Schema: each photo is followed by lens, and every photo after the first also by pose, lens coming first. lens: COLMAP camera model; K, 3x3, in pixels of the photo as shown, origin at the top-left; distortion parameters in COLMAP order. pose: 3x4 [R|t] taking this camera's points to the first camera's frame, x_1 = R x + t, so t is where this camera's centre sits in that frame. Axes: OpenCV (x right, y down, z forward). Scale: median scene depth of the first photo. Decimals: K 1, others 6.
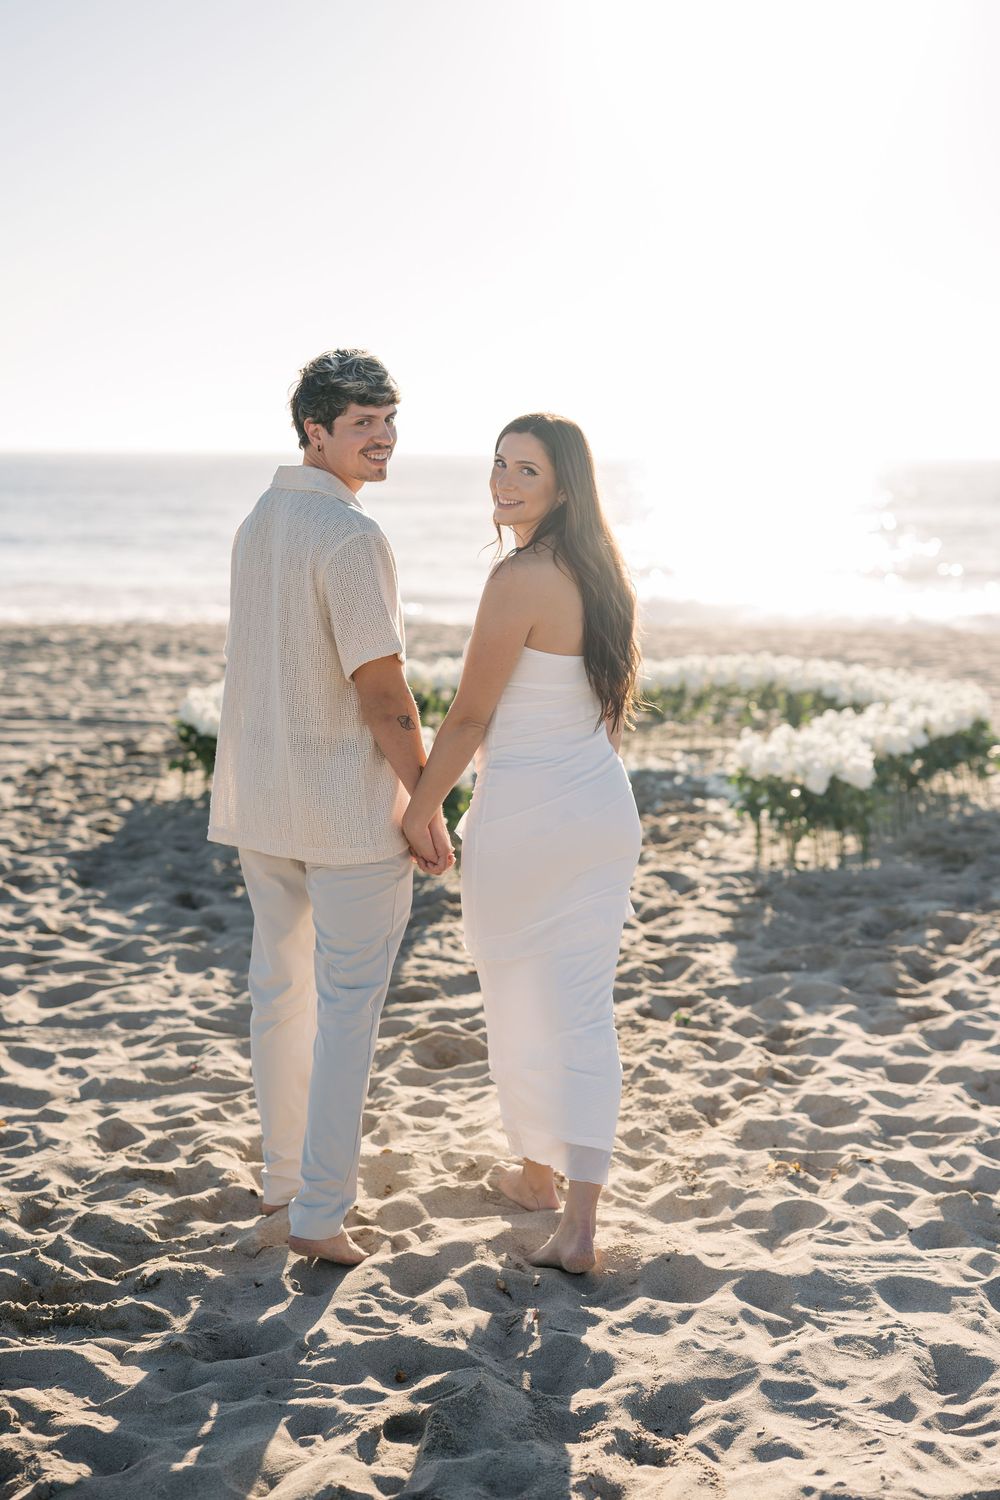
lens RADIAL K [[2151.2, 0, 499.3], [0, 2151.2, 748.2], [0, 0, 1]] dist [-0.016559, 0.000000]
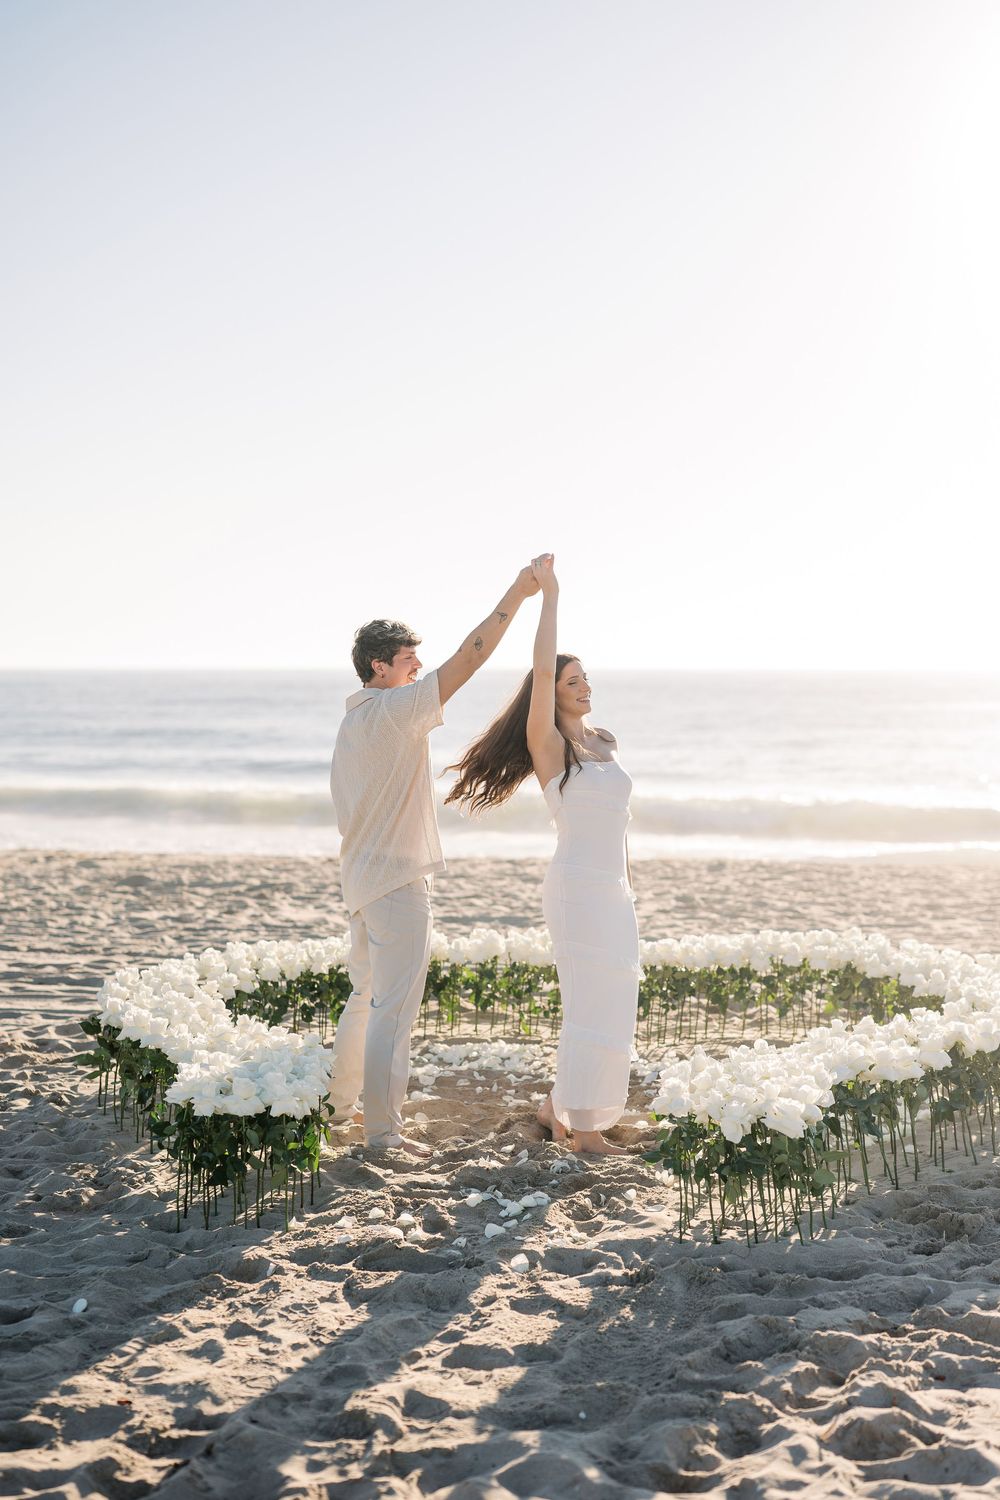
lens RADIAL K [[2151.2, 0, 495.8], [0, 2151.2, 749.3], [0, 0, 1]] dist [-0.016559, 0.000000]
pose [[0.983285, 0.001441, -0.182068, 0.199564], [-0.020111, 0.994709, -0.100740, -0.038100], [0.180960, 0.102718, 0.978112, 0.225443]]
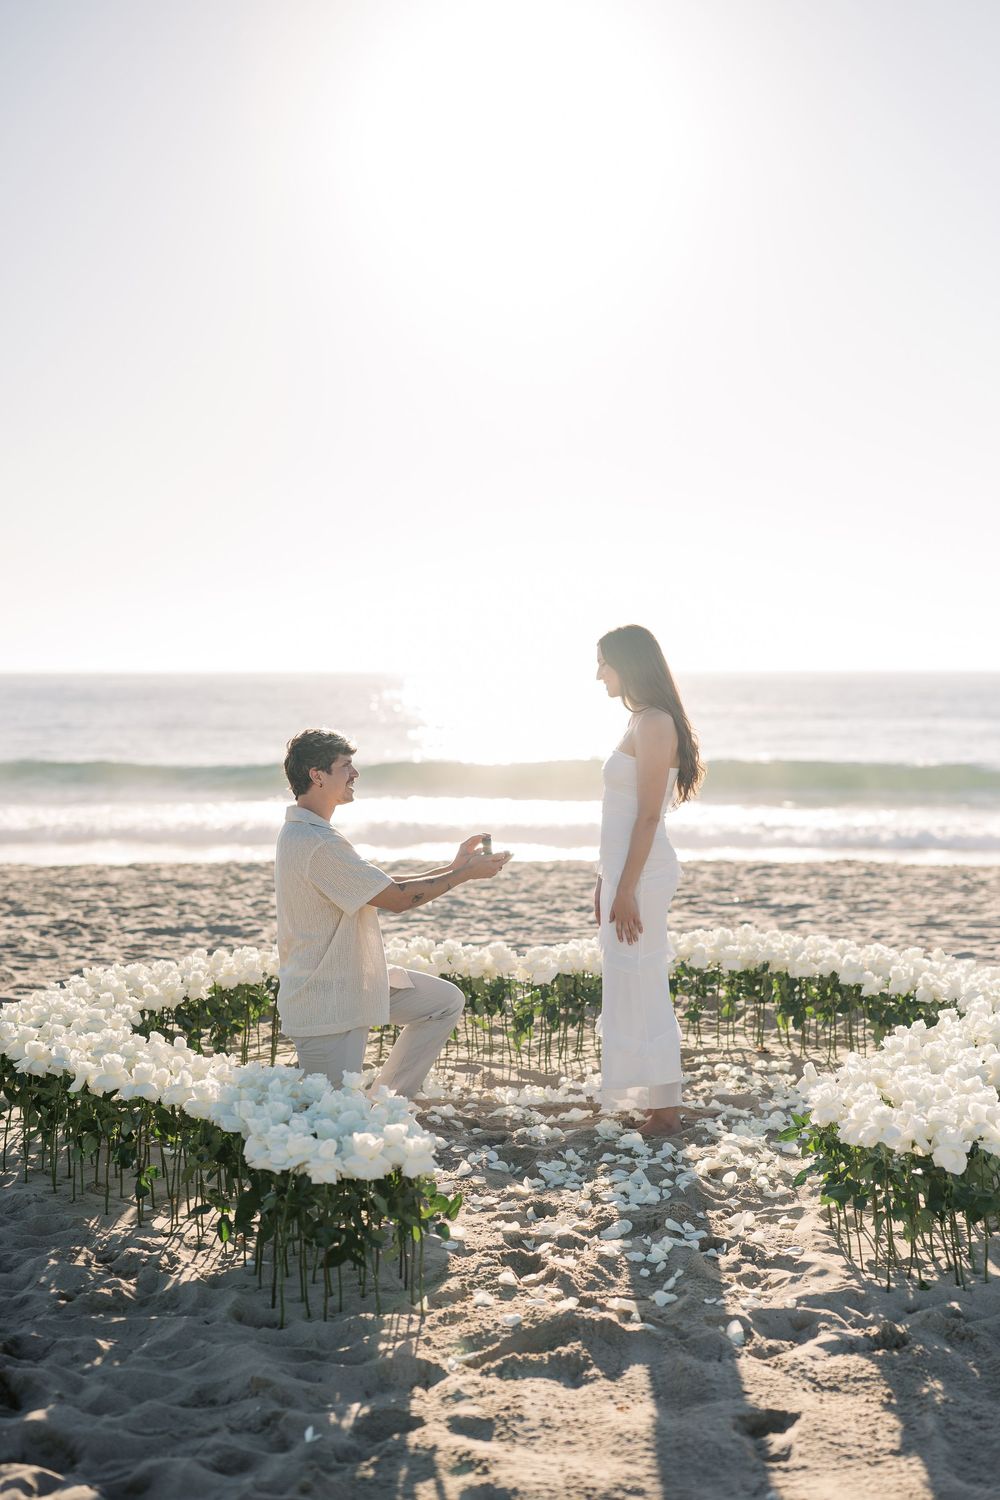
lens RADIAL K [[2151.2, 0, 491.5], [0, 2151.2, 756.9], [0, 0, 1]] dist [-0.016559, 0.000000]
pose [[0.996113, -0.012720, 0.087156, -0.050456], [0.021130, 0.995131, -0.096266, -0.045661], [-0.085507, 0.097734, 0.991532, 0.332264]]
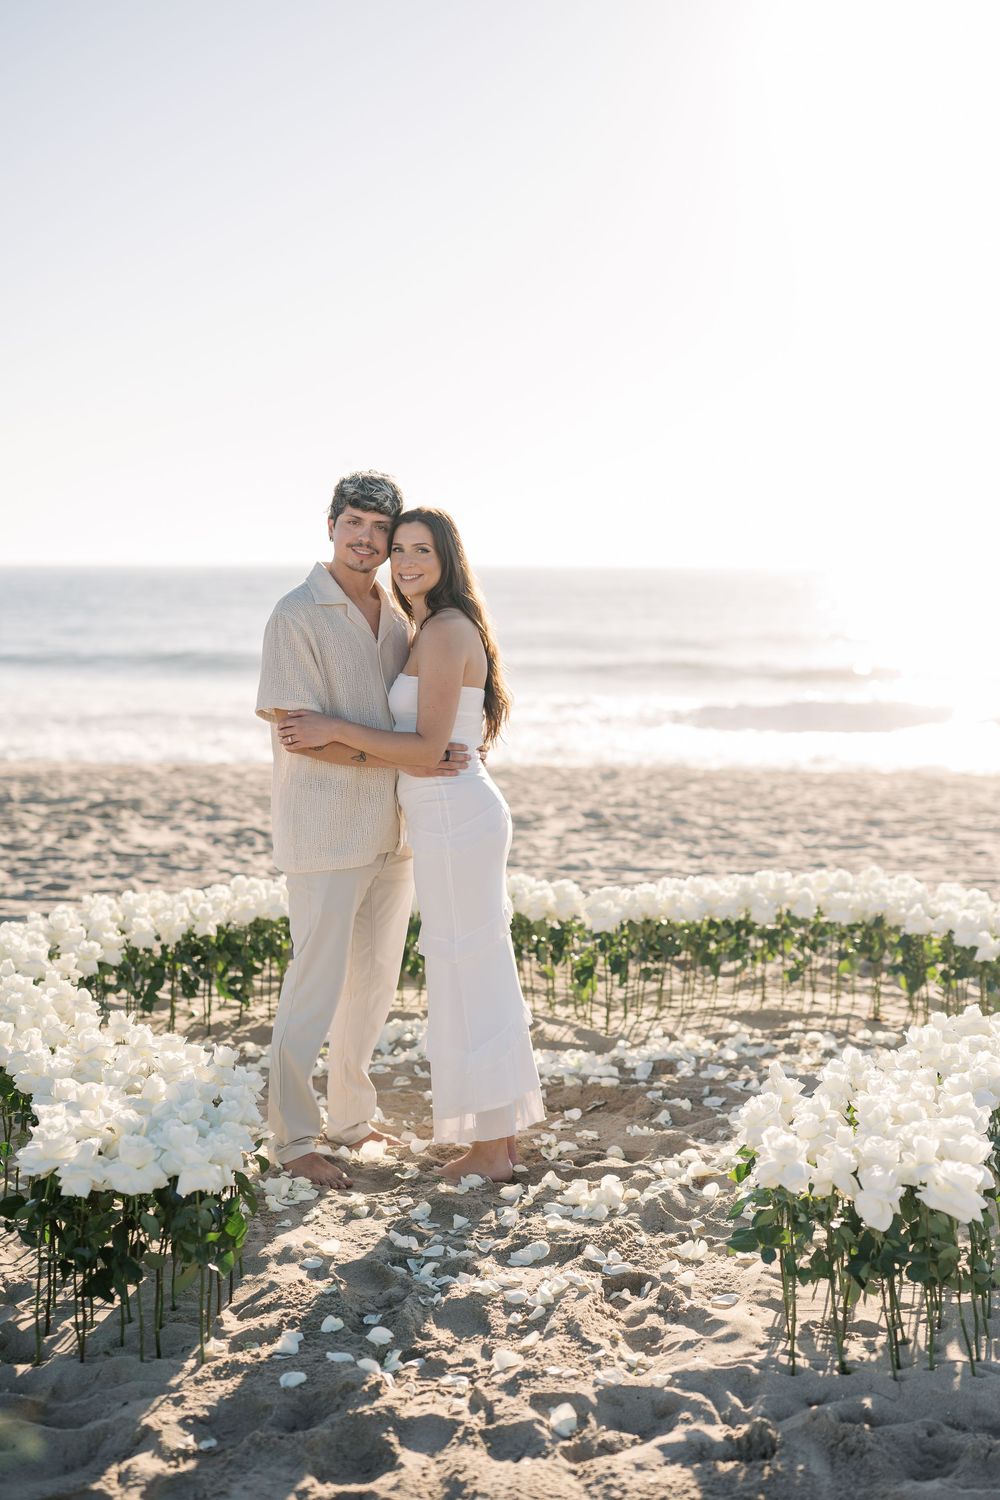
lens RADIAL K [[2151.2, 0, 499.5], [0, 2151.2, 744.4], [0, 0, 1]] dist [-0.016559, 0.000000]
pose [[0.995041, 0.005535, -0.099310, 0.106862], [-0.011127, 0.998377, -0.055845, -0.063150], [0.098840, 0.056674, 0.993488, 0.469567]]
